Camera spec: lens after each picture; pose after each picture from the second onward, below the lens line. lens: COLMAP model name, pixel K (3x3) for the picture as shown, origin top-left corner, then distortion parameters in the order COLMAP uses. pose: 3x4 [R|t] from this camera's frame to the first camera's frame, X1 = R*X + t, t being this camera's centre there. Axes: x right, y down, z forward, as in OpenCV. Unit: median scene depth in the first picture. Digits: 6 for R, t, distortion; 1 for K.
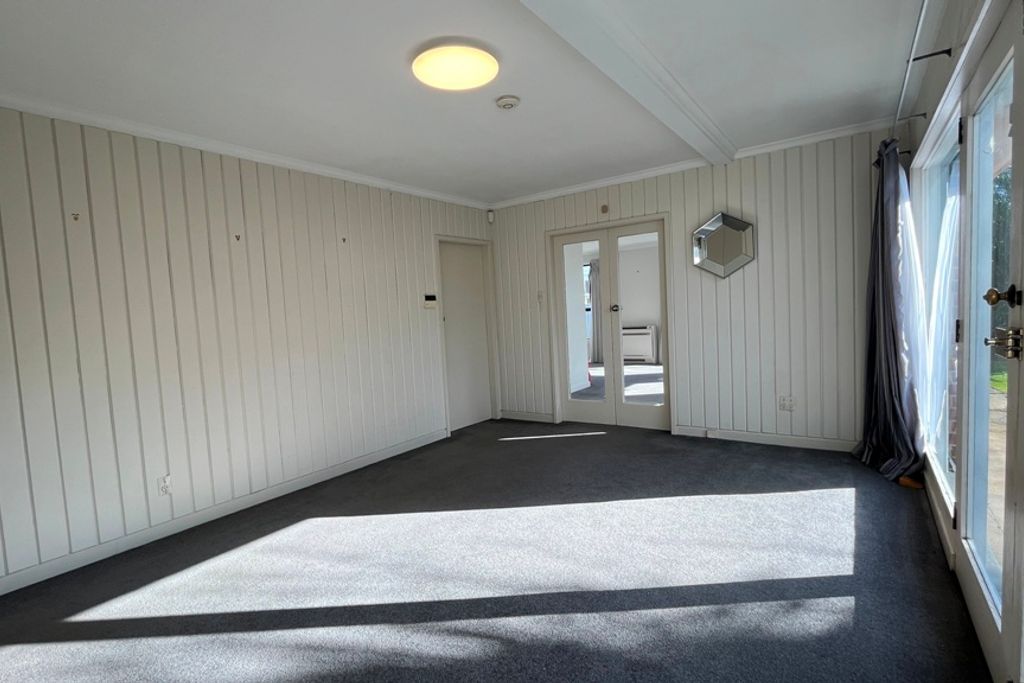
lens RADIAL K [[491.4, 0, 512.0], [0, 491.4, 341.5], [0, 0, 1]] dist [-0.003315, -0.000984]
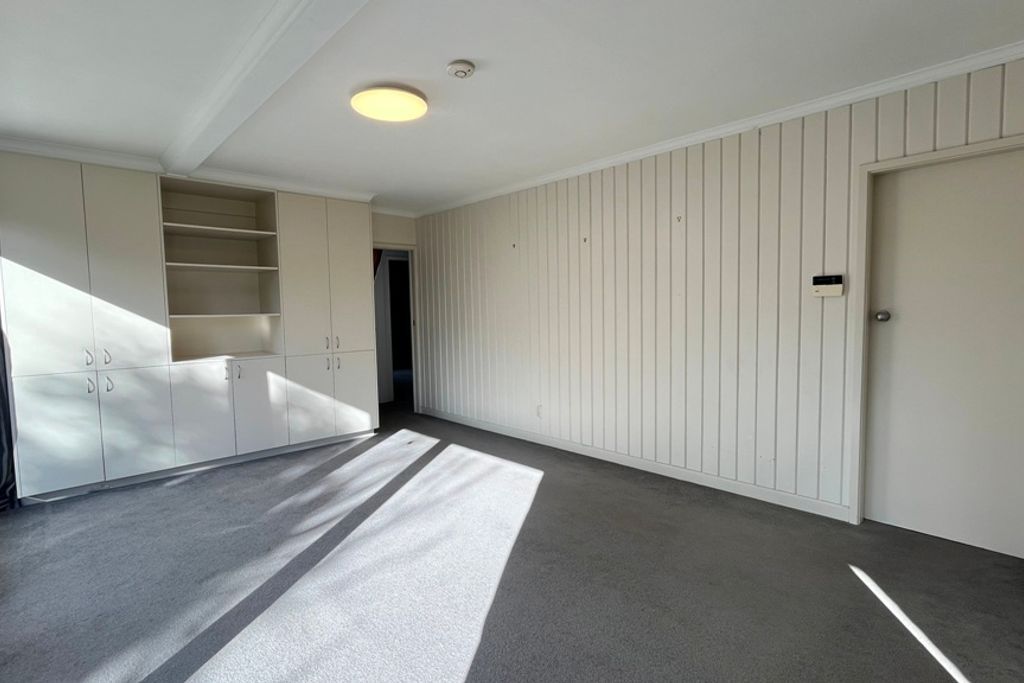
lens RADIAL K [[491.4, 0, 512.0], [0, 491.4, 341.5], [0, 0, 1]] dist [-0.003315, -0.000984]
pose [[-0.193276, 0.123088, -0.973393, 0.853045], [-0.035537, 0.990570, 0.132316, -0.137687], [0.980501, 0.060165, -0.187079, 1.271406]]
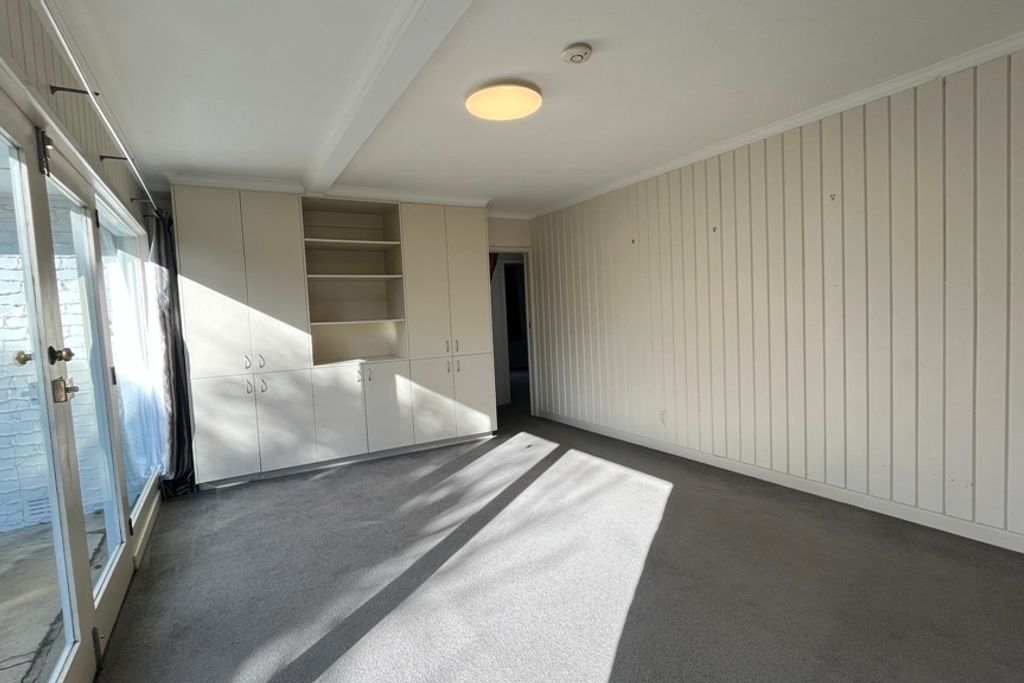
lens RADIAL K [[491.4, 0, 512.0], [0, 491.4, 341.5], [0, 0, 1]] dist [-0.003315, -0.000984]
pose [[-0.409775, 0.123883, -0.903735, 0.808076], [0.009035, 0.991238, 0.131781, -0.130996], [0.912142, 0.045836, -0.407303, 1.247714]]
